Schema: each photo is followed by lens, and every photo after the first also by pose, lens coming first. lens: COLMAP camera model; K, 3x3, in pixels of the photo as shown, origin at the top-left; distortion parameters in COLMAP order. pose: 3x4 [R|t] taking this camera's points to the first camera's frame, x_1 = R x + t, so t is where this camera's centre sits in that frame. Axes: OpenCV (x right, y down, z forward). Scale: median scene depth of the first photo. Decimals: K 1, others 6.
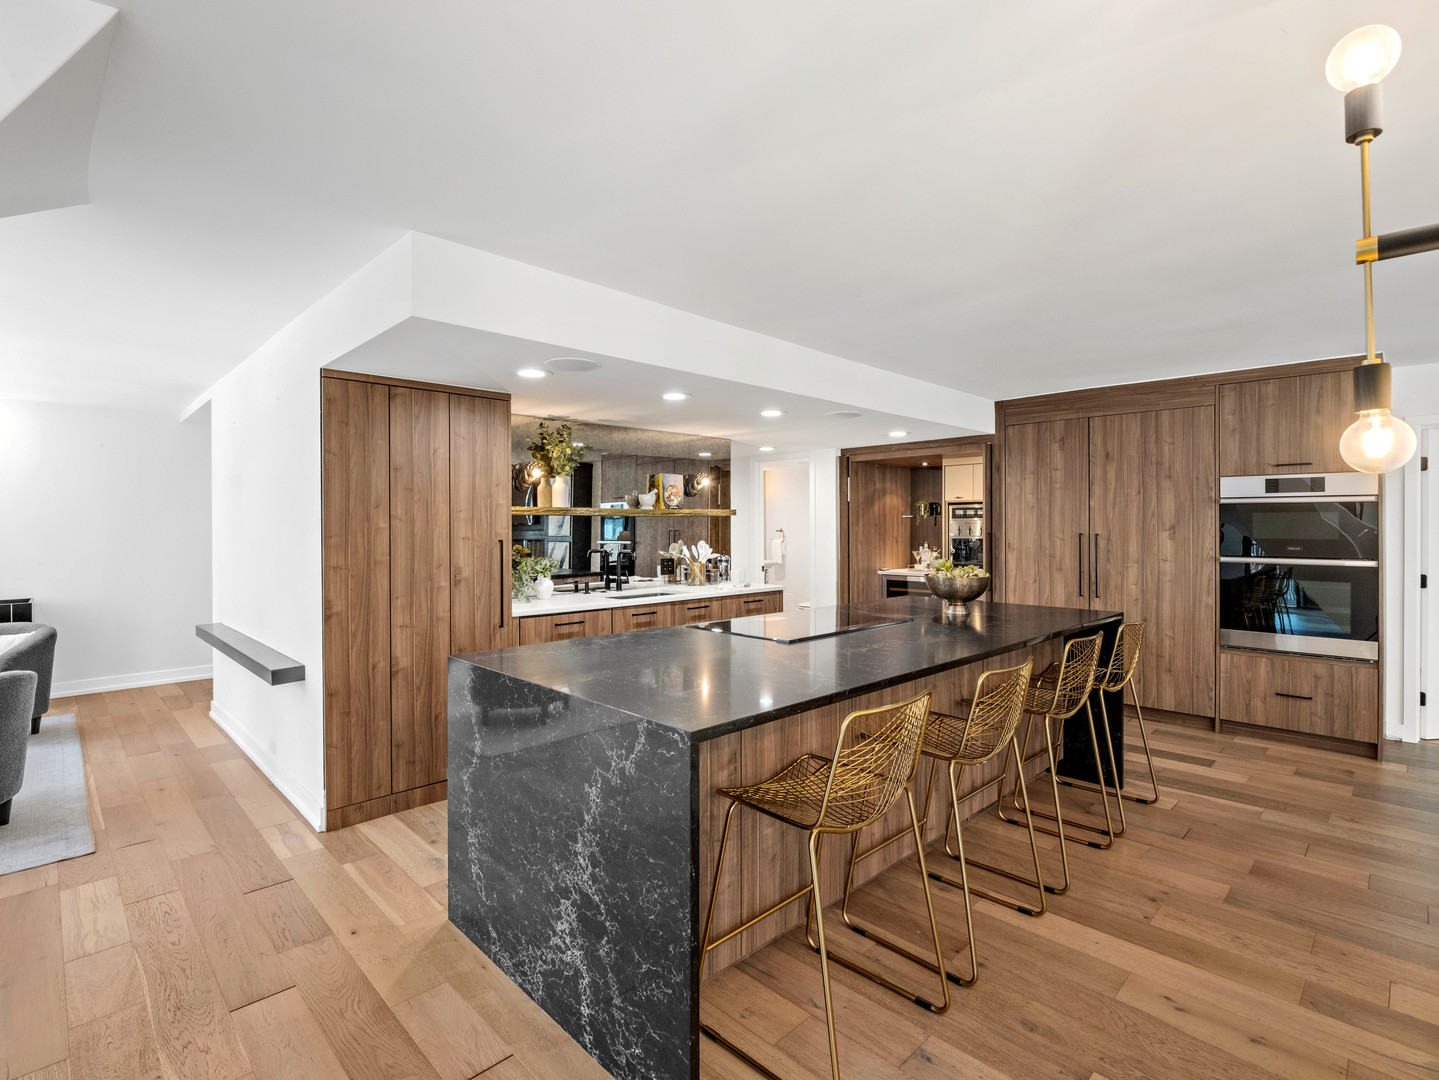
lens RADIAL K [[695.9, 0, 717.6], [0, 695.9, 529.6], [0, 0, 1]] dist [-0.020308, -0.000196]
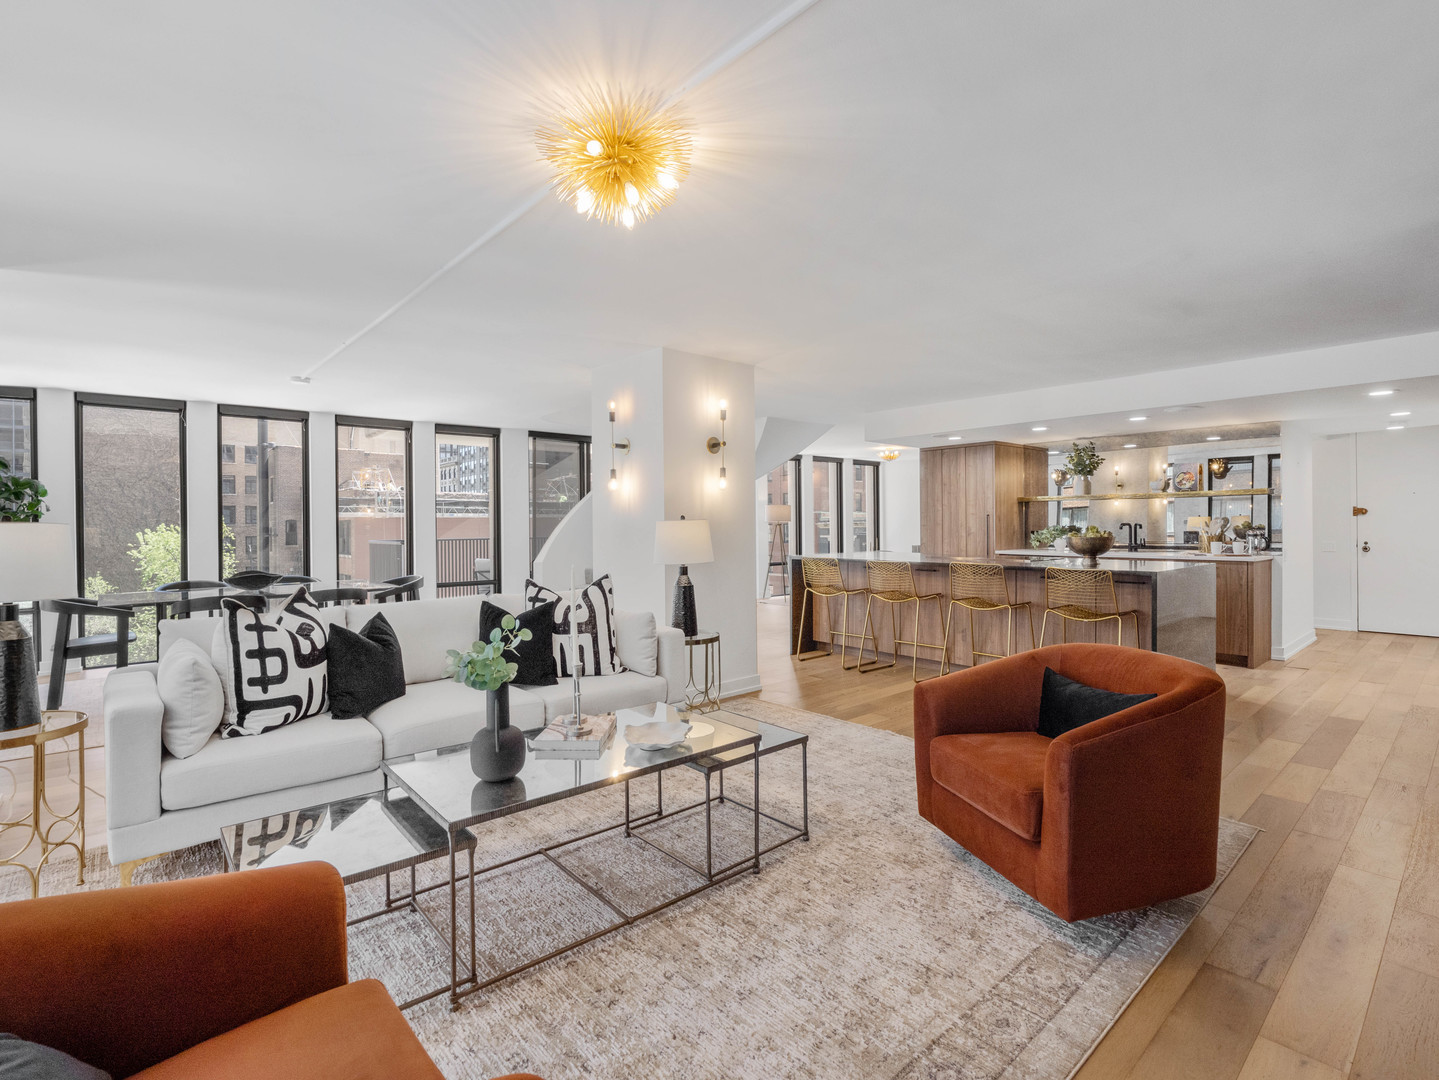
lens RADIAL K [[695.9, 0, 717.6], [0, 695.9, 529.6], [0, 0, 1]] dist [-0.020308, -0.000196]
pose [[-0.062443, 0.013648, -0.997955, 1.346471], [0.001771, 0.999906, 0.013564, 0.022296], [0.998047, -0.000920, -0.062461, 0.255013]]
